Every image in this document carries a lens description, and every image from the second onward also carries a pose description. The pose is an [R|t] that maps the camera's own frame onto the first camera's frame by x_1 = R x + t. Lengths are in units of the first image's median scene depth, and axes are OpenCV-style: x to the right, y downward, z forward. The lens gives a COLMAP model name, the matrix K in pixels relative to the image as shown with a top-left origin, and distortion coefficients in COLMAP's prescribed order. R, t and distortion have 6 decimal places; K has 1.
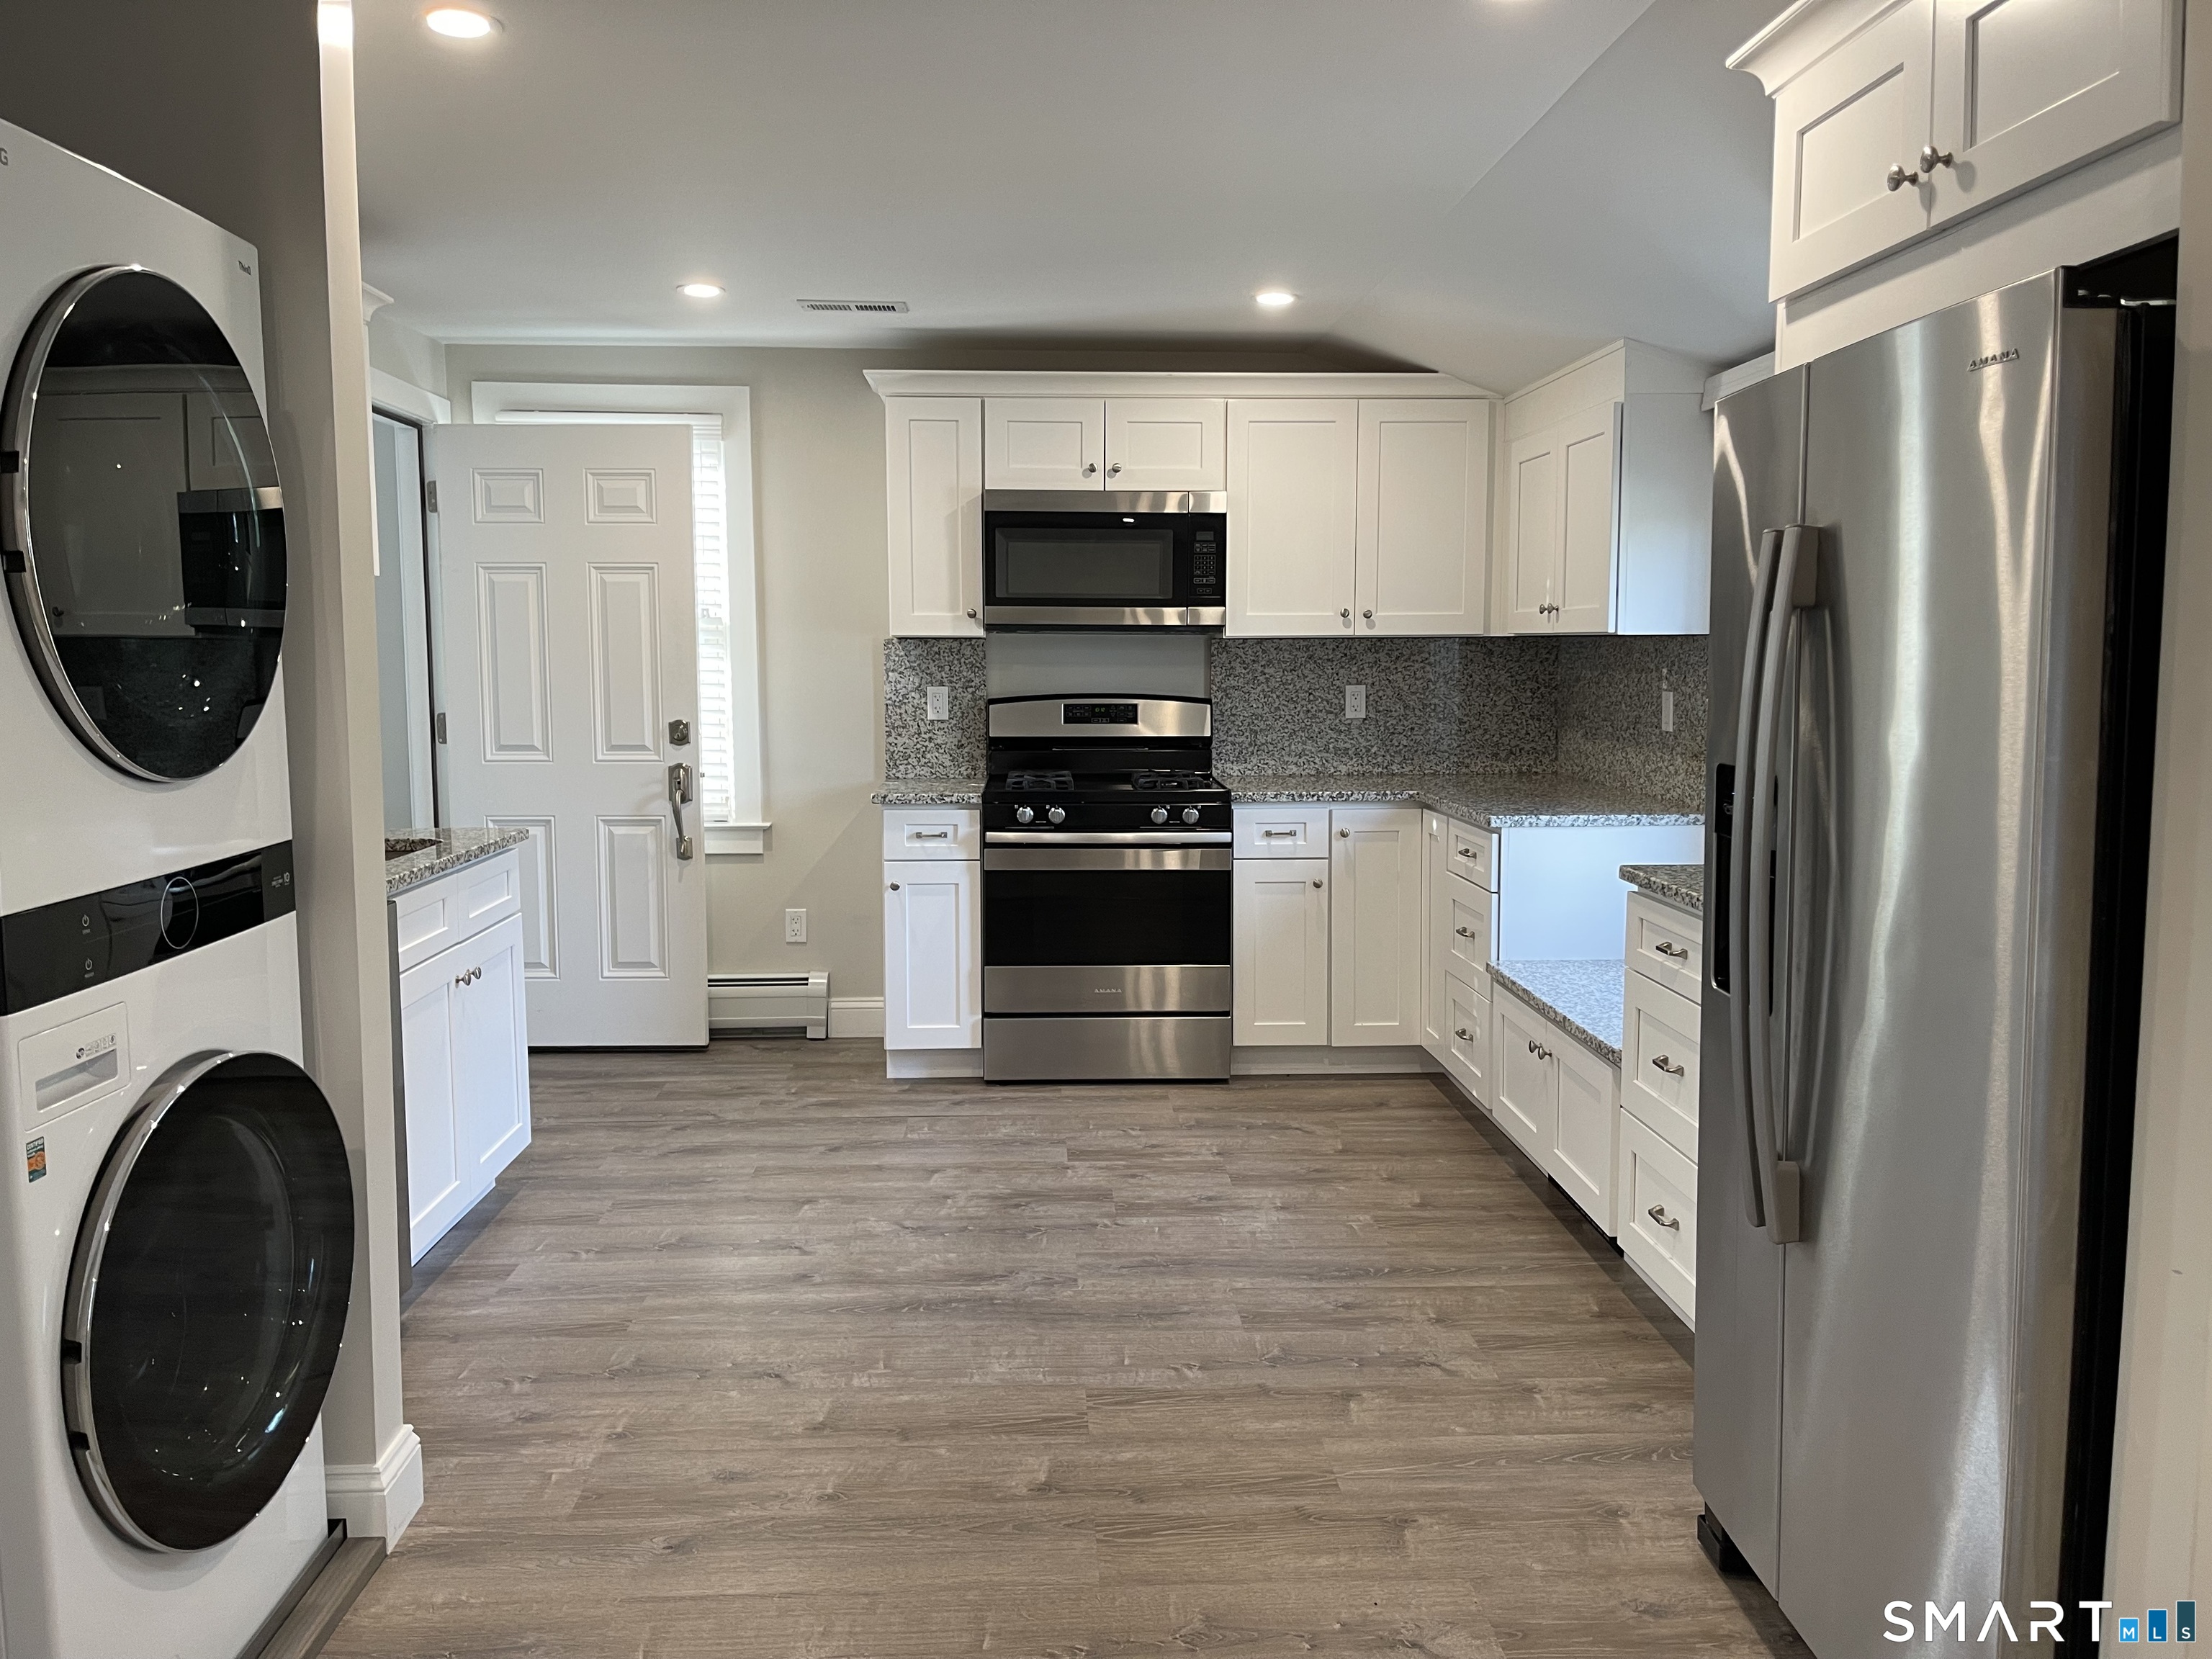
lens RADIAL K [[1684.4, 0, 1107.5], [0, 1684.4, 814.2], [0, 0, 1]] dist [0.071336, -0.086891]
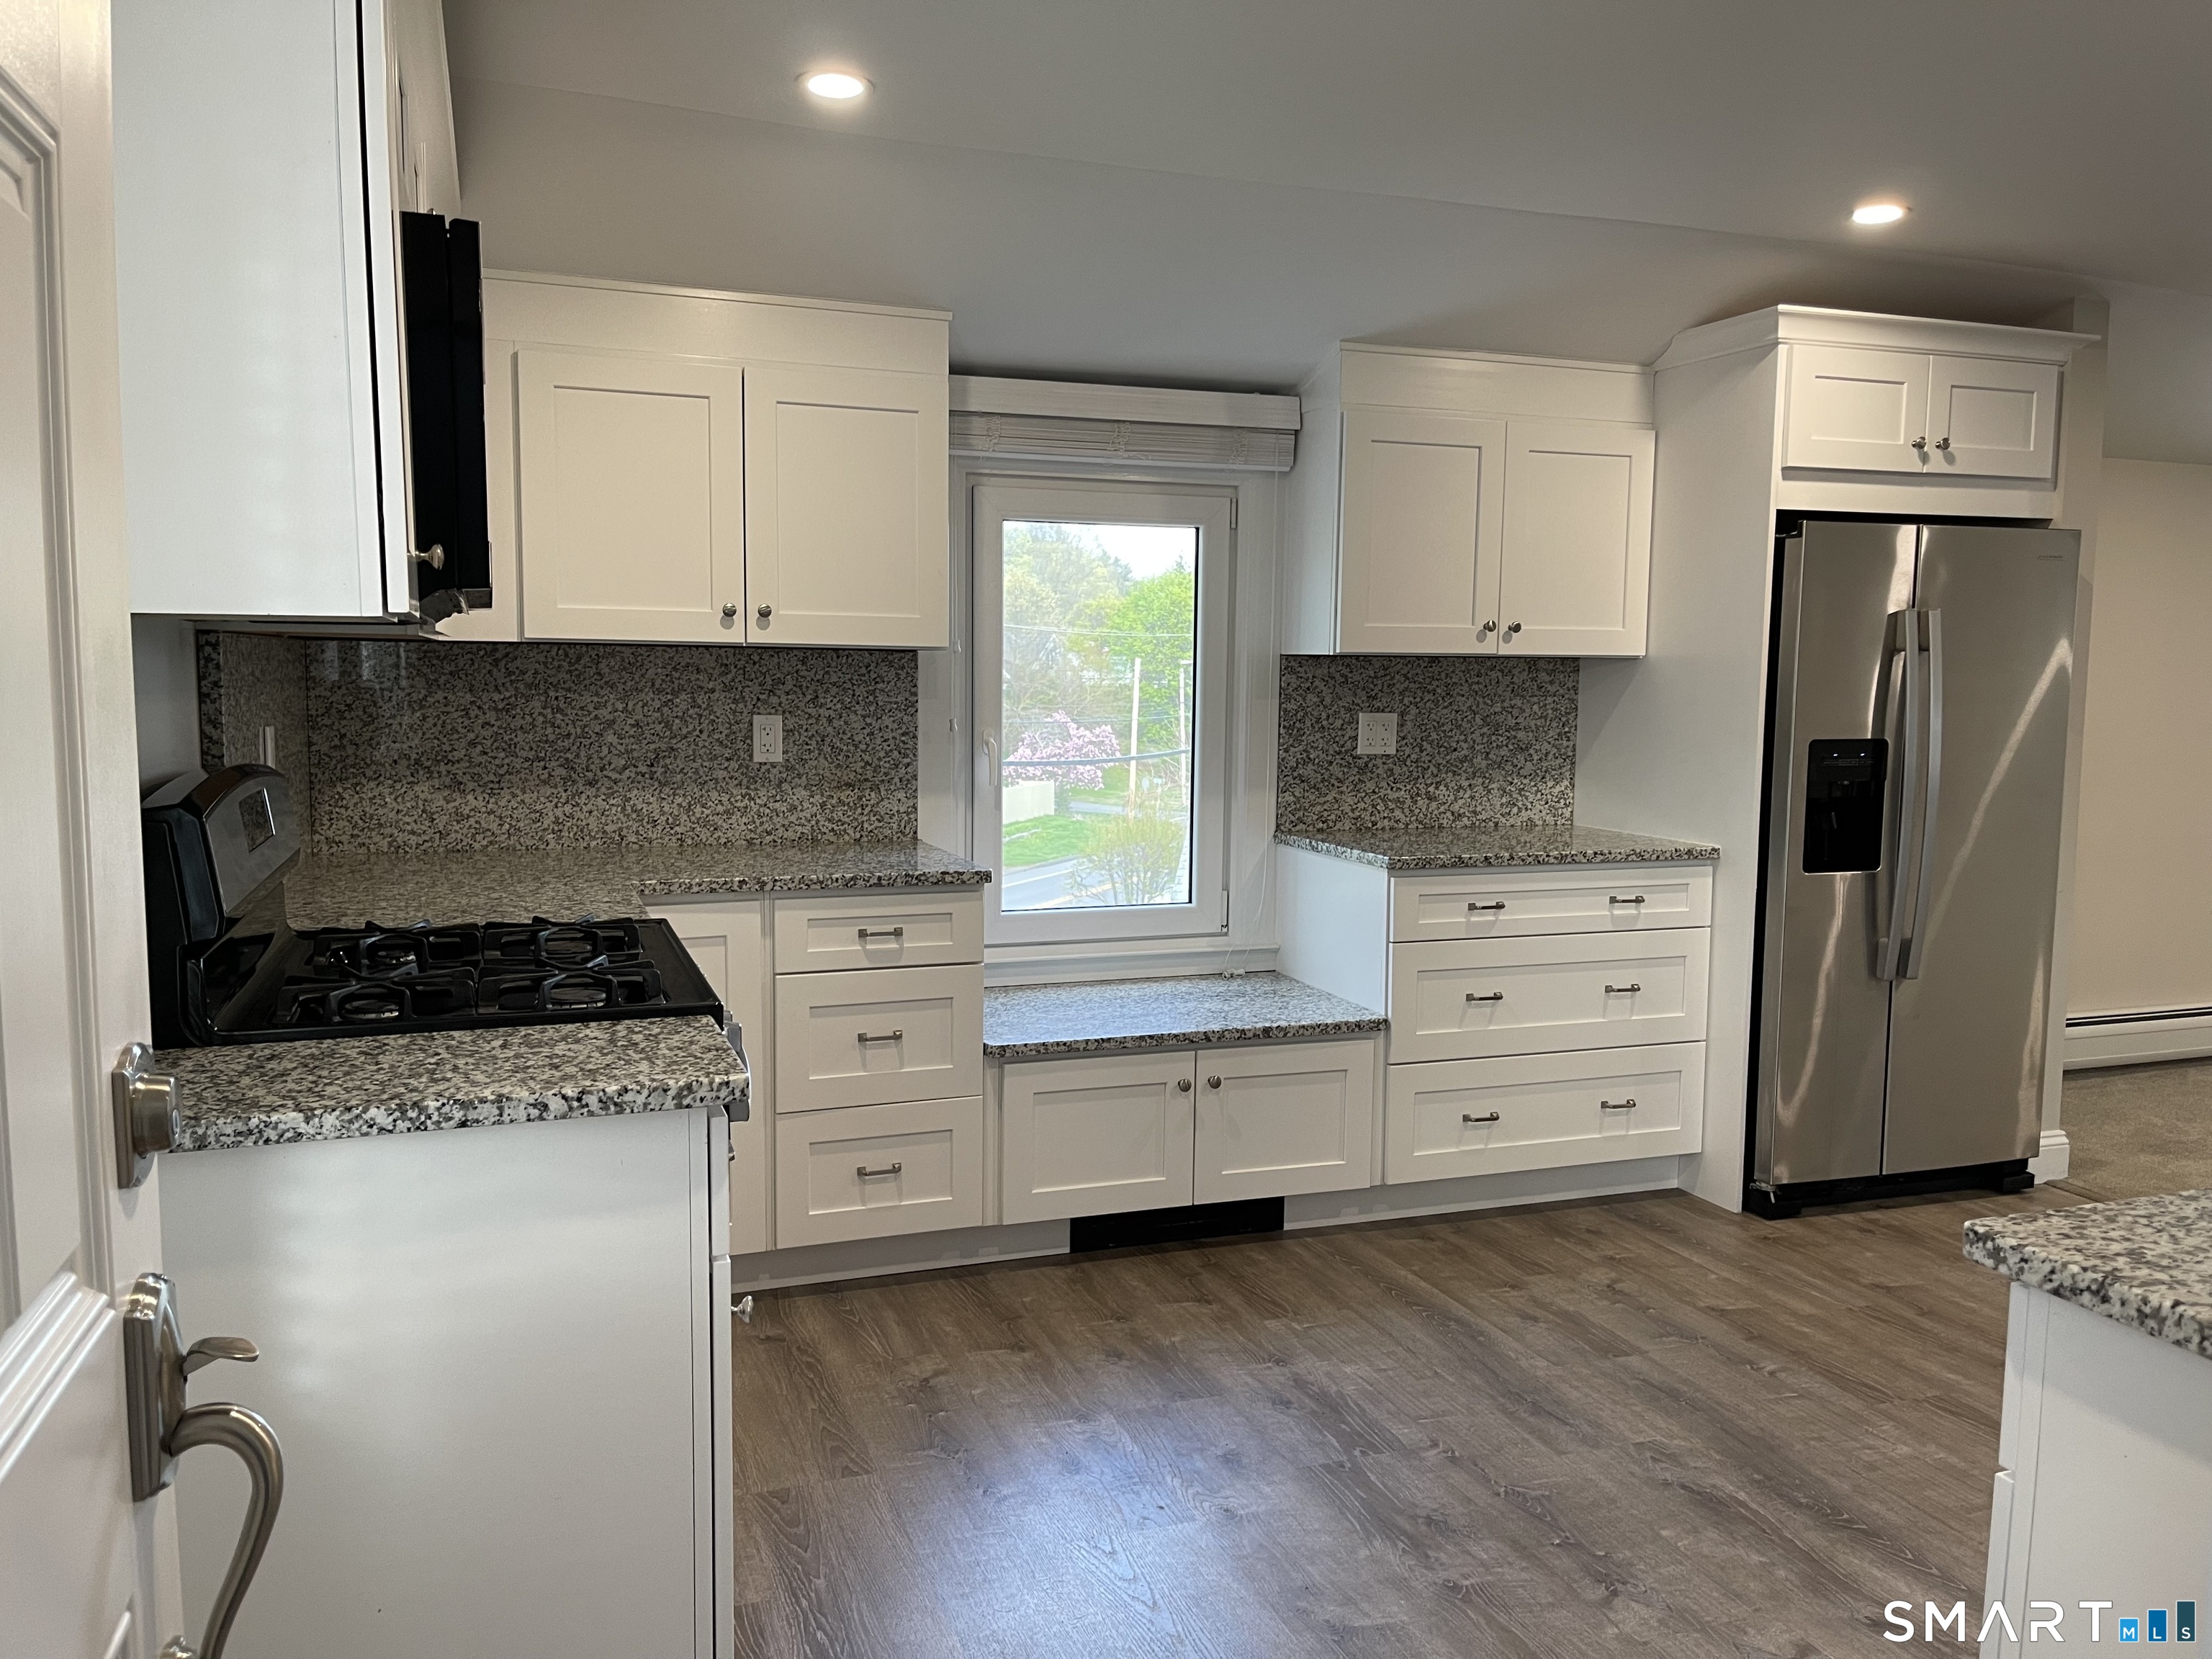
lens RADIAL K [[1684.4, 0, 1112.6], [0, 1684.4, 829.6], [0, 0, 1]] dist [0.071336, -0.086891]
pose [[-0.301025, -0.093350, 0.949036, -0.496524], [0.084399, 0.988684, 0.124020, -0.100512], [-0.949874, 0.117431, -0.289740, 1.033909]]
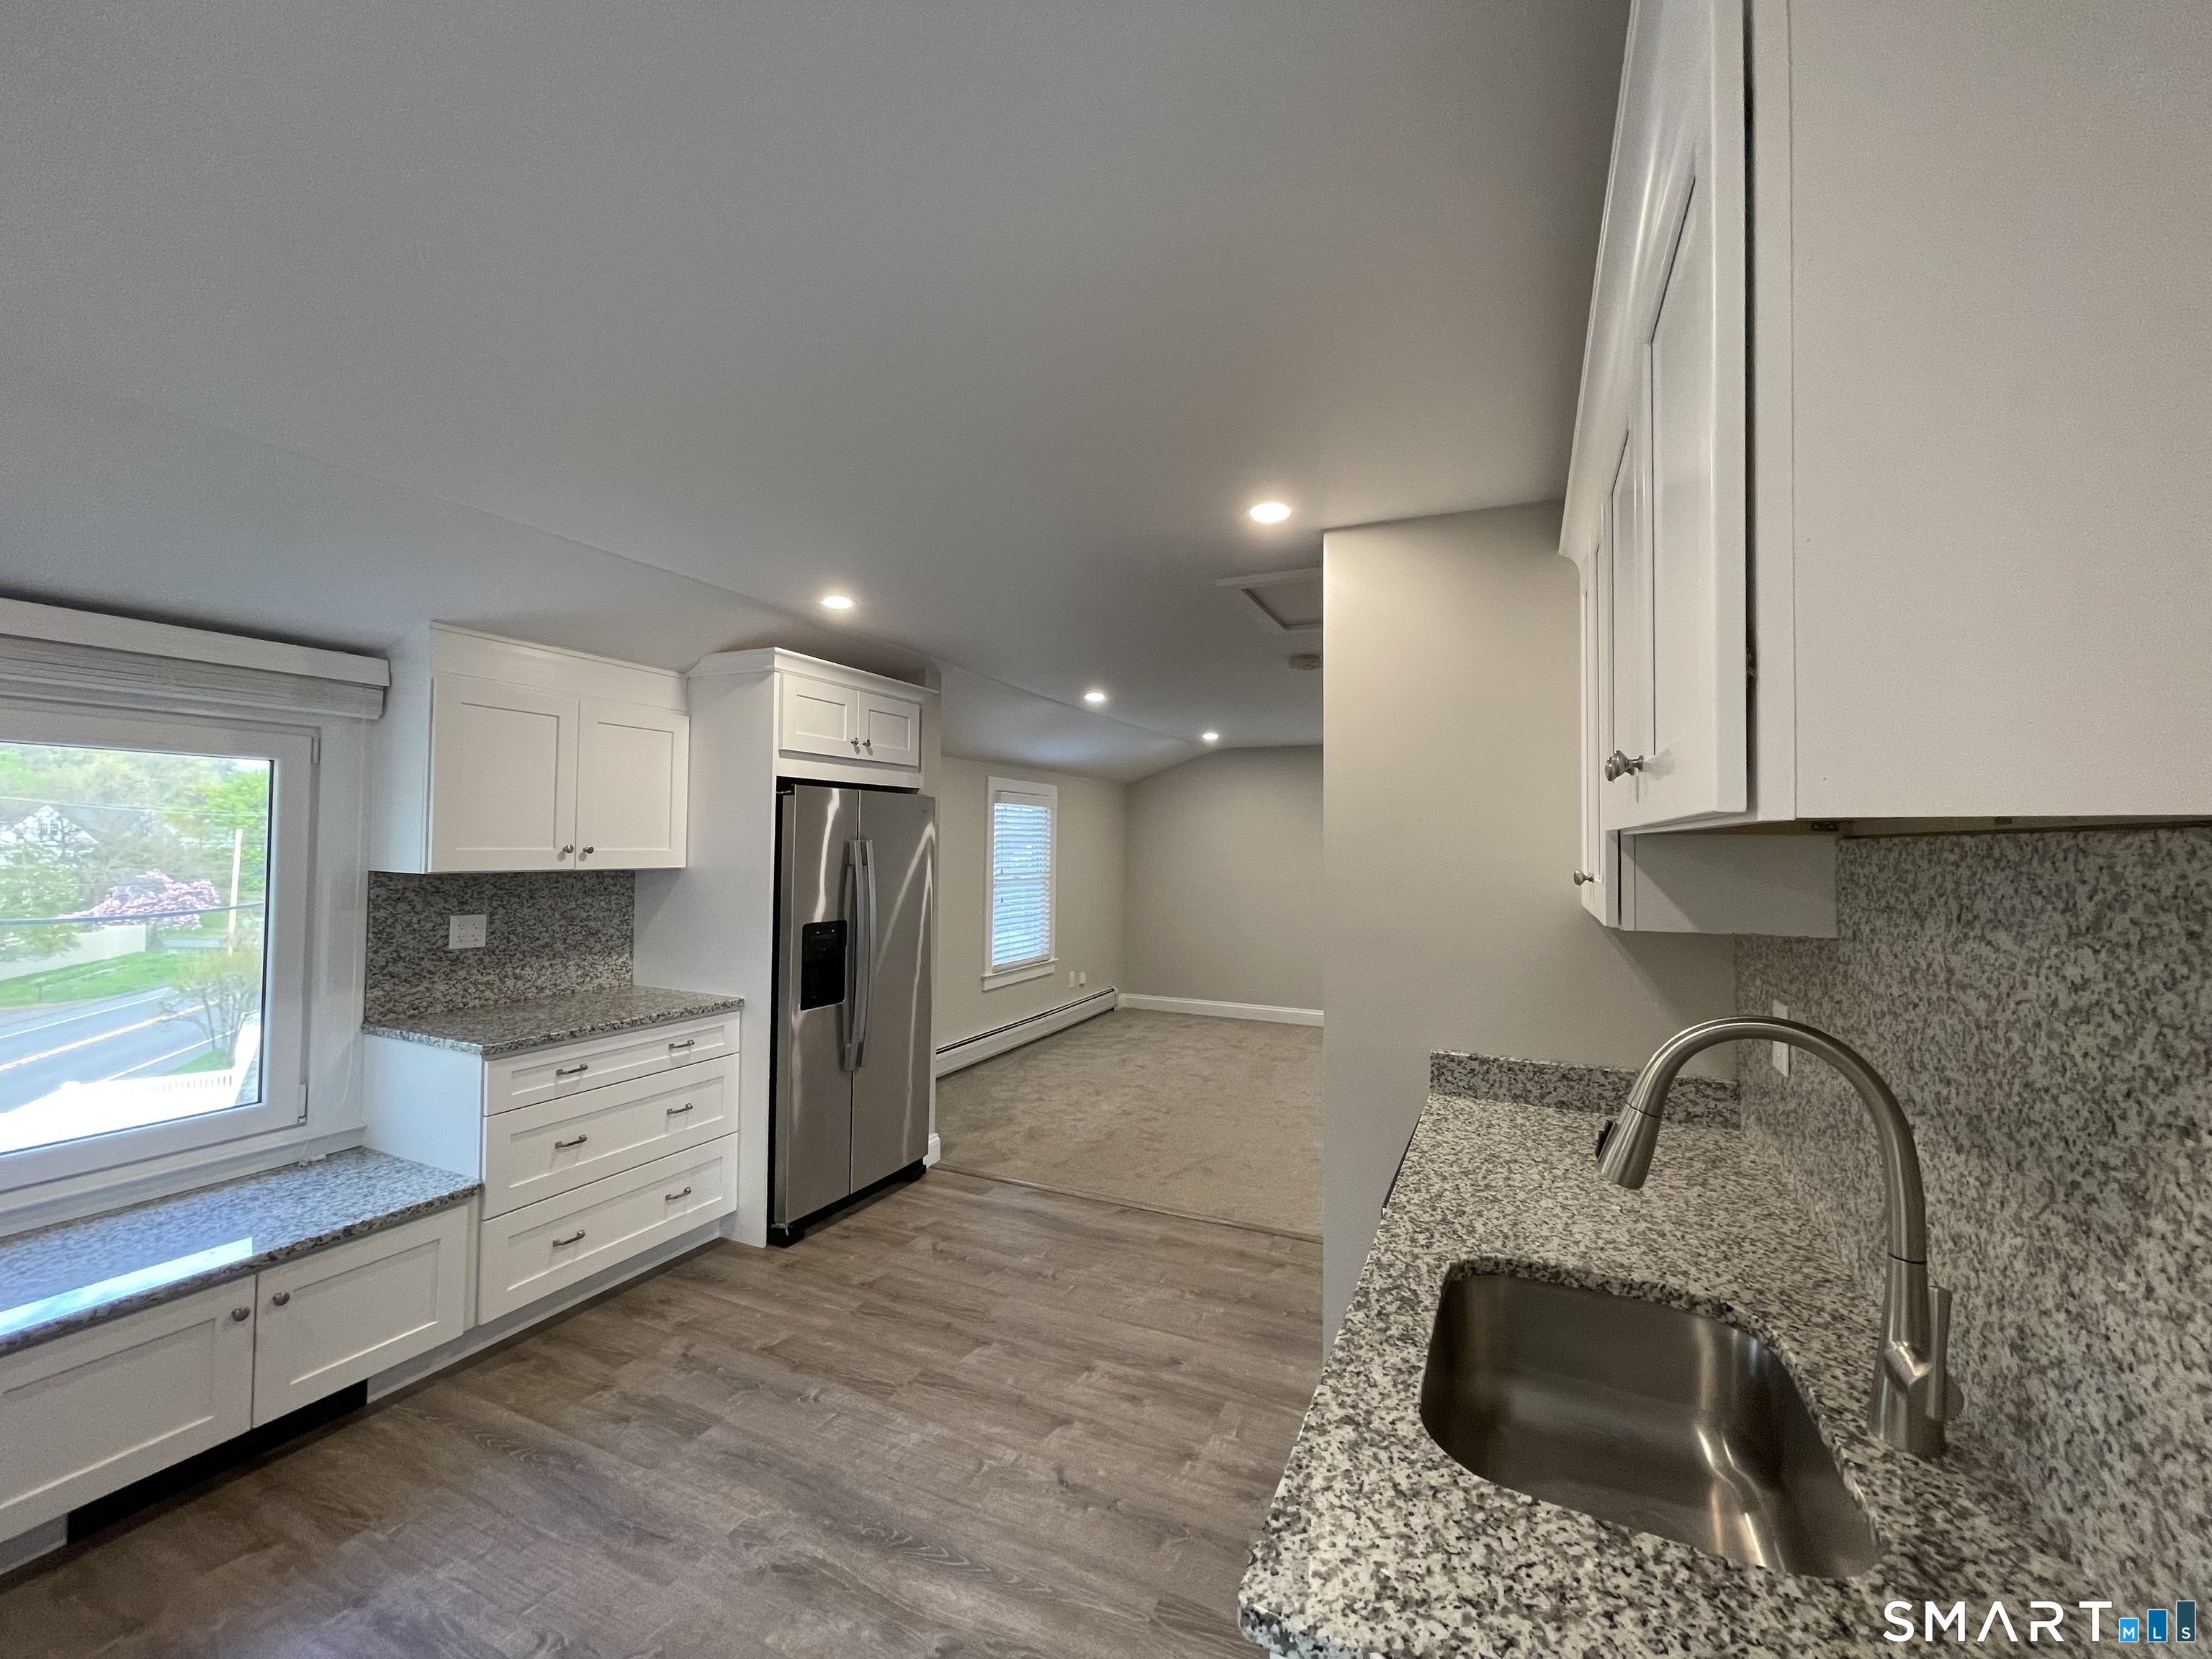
lens RADIAL K [[901.3, 0, 1100.3], [0, 901.3, 826.6], [0, 0, 1]] dist [-0.003390, 0.002994]
pose [[-0.883206, 0.000003, 0.468986, -0.331677], [0.035536, 0.997126, 0.066916, -0.122979], [-0.467638, 0.075767, -0.880667, 0.957799]]
